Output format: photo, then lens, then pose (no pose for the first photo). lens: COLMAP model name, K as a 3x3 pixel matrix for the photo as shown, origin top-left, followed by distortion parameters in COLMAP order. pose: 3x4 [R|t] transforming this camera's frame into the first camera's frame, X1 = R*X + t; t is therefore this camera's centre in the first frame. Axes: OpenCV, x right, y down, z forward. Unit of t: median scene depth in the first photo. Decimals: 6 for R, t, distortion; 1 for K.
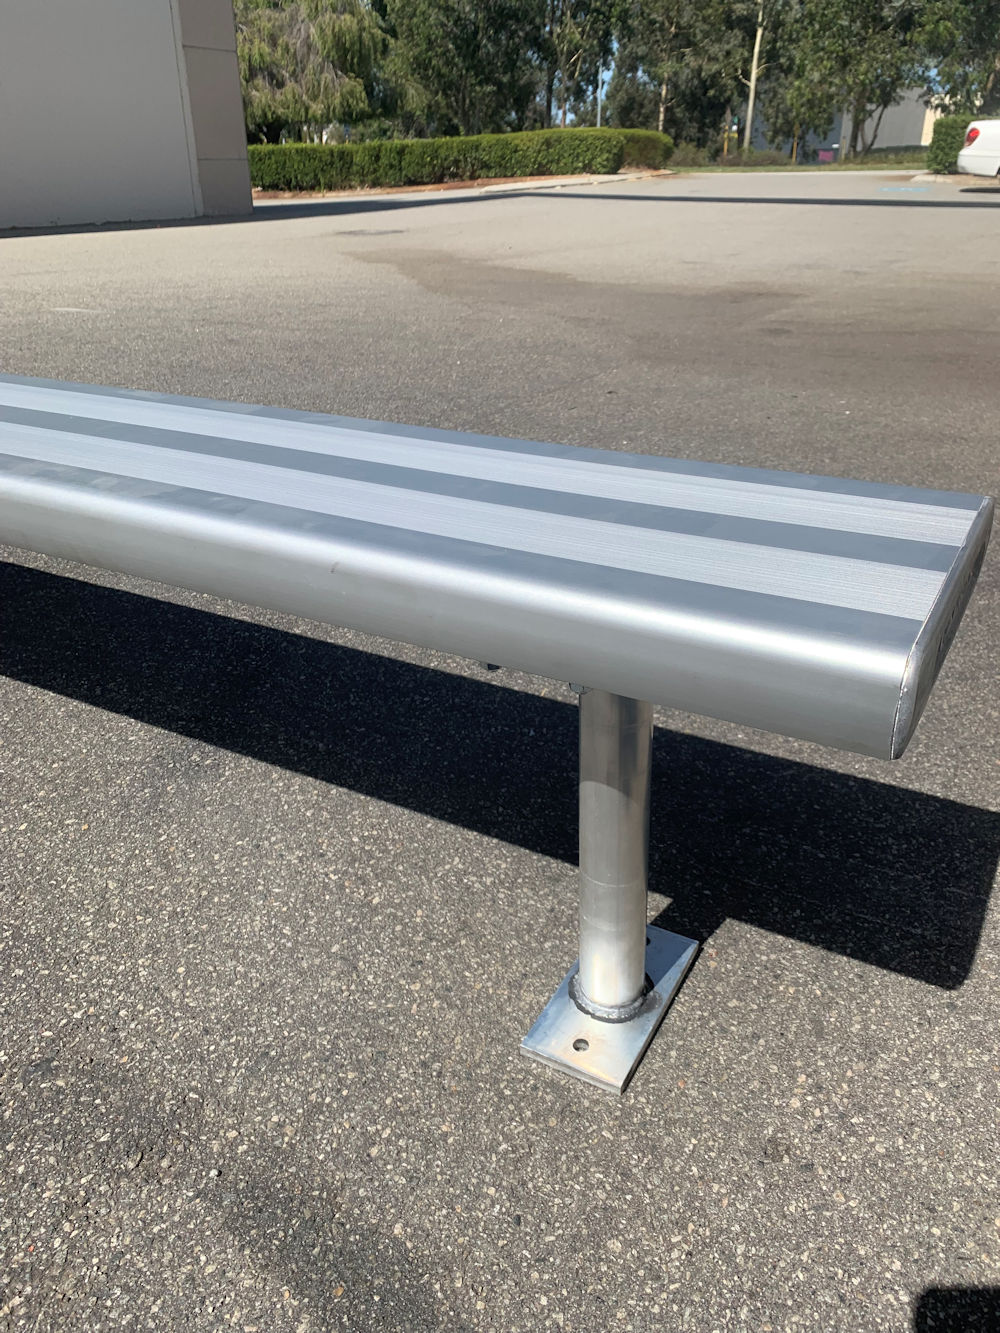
lens RADIAL K [[1017.2, 0, 500.0], [0, 1017.2, 666.5], [0, 0, 1]] dist [0.002531, 0.005148]
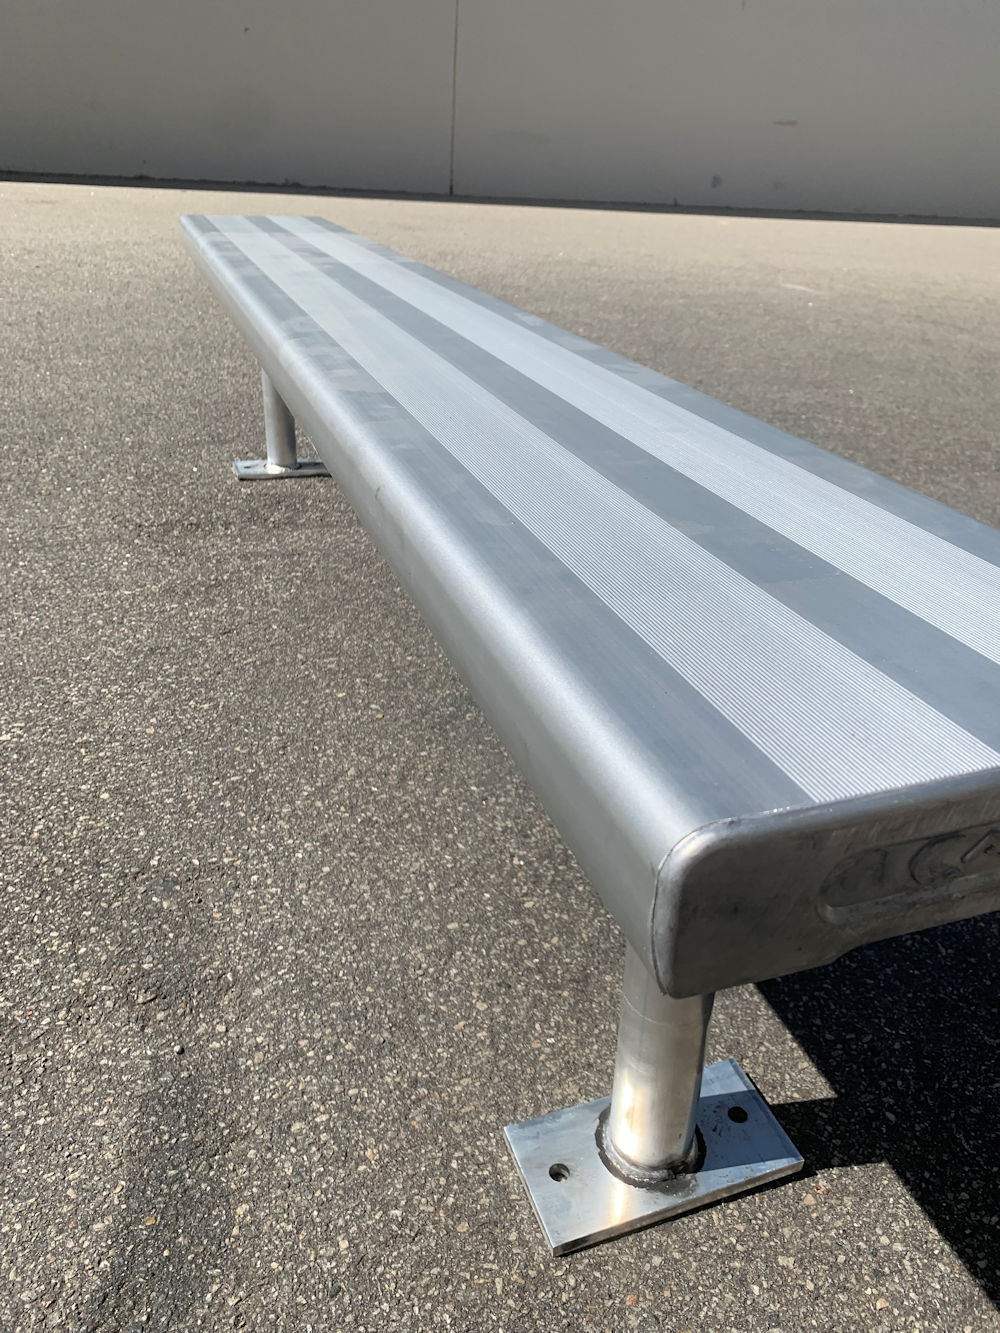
lens RADIAL K [[1017.2, 0, 500.0], [0, 1017.2, 666.5], [0, 0, 1]] dist [0.002531, 0.005148]
pose [[0.752836, 0.345824, -0.560039, 0.349756], [-0.340197, 0.932831, 0.118711, -0.078581], [0.563475, 0.101153, 0.819917, 0.270335]]
